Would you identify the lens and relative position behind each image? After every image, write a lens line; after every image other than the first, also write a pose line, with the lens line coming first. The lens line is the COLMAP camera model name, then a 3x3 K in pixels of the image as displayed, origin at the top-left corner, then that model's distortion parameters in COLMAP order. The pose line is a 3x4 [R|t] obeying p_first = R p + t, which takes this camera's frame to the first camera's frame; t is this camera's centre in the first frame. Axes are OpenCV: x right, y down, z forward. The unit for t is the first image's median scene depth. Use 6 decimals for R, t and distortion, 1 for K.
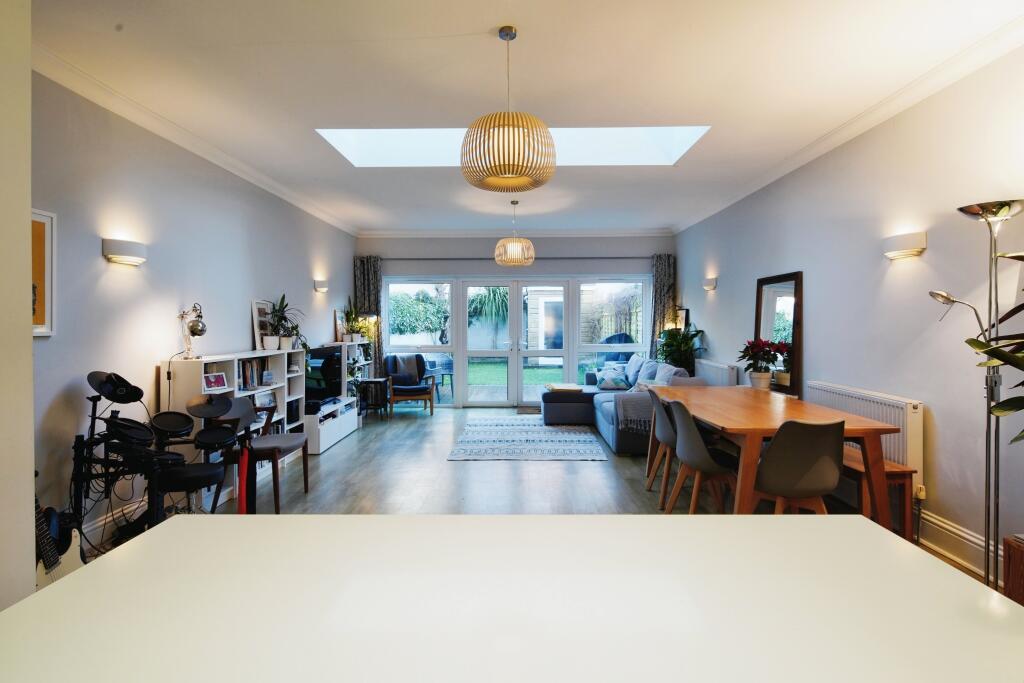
lens RADIAL K [[502.5, 0, 511.3], [0, 502.5, 330.9], [0, 0, 1]] dist [0.003897, 0.000471]
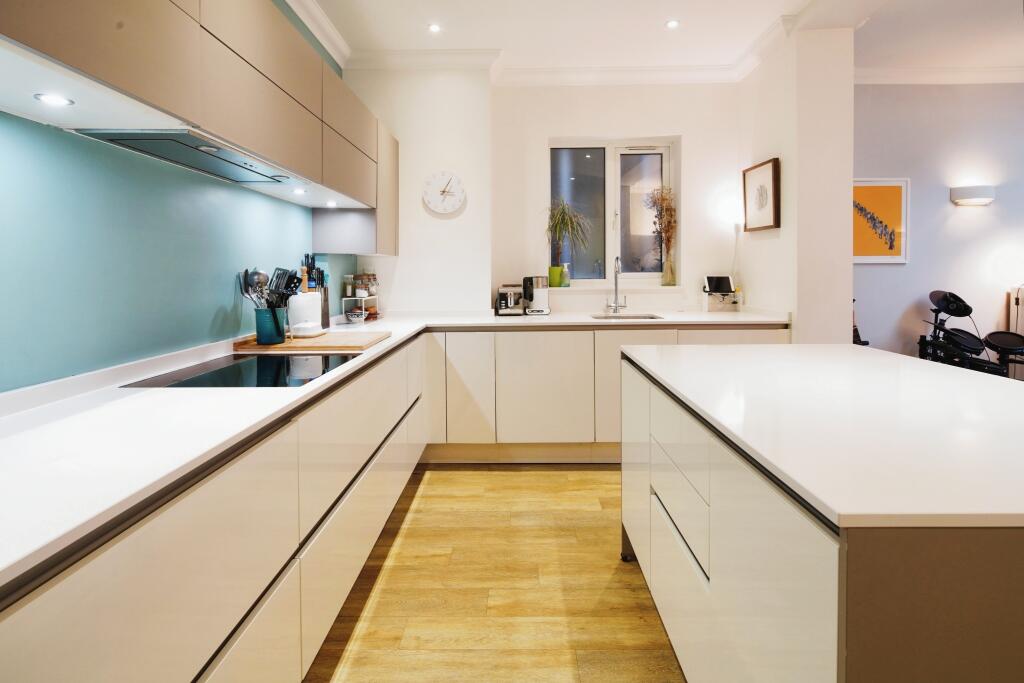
lens RADIAL K [[502.5, 0, 505.5], [0, 502.5, 275.4], [0, 0, 1]] dist [0.003897, 0.000471]
pose [[0.006856, 0.012292, -0.999901, 0.456461], [-0.008819, 0.999886, 0.012231, 0.032280], [0.999938, 0.008735, 0.006964, -0.133398]]
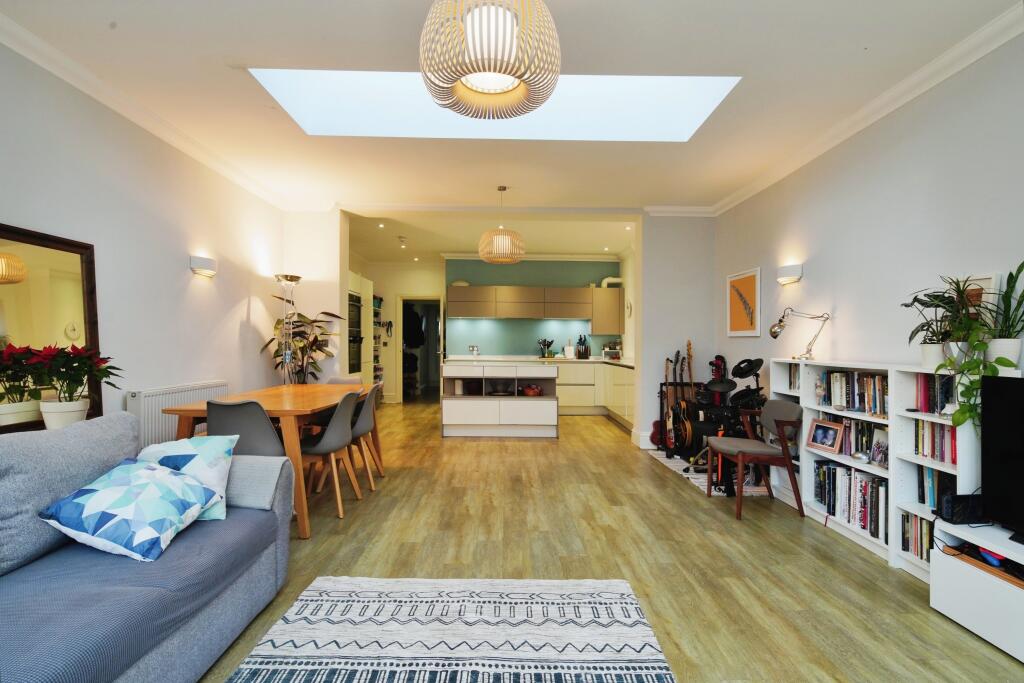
lens RADIAL K [[502.5, 0, 510.0], [0, 502.5, 340.0], [0, 0, 1]] dist [0.003897, 0.000471]
pose [[-0.999431, -0.003729, -0.033522, 0.023651], [-0.004069, 0.999941, 0.010091, 0.006381], [0.033482, 0.010222, -0.999387, 2.578407]]
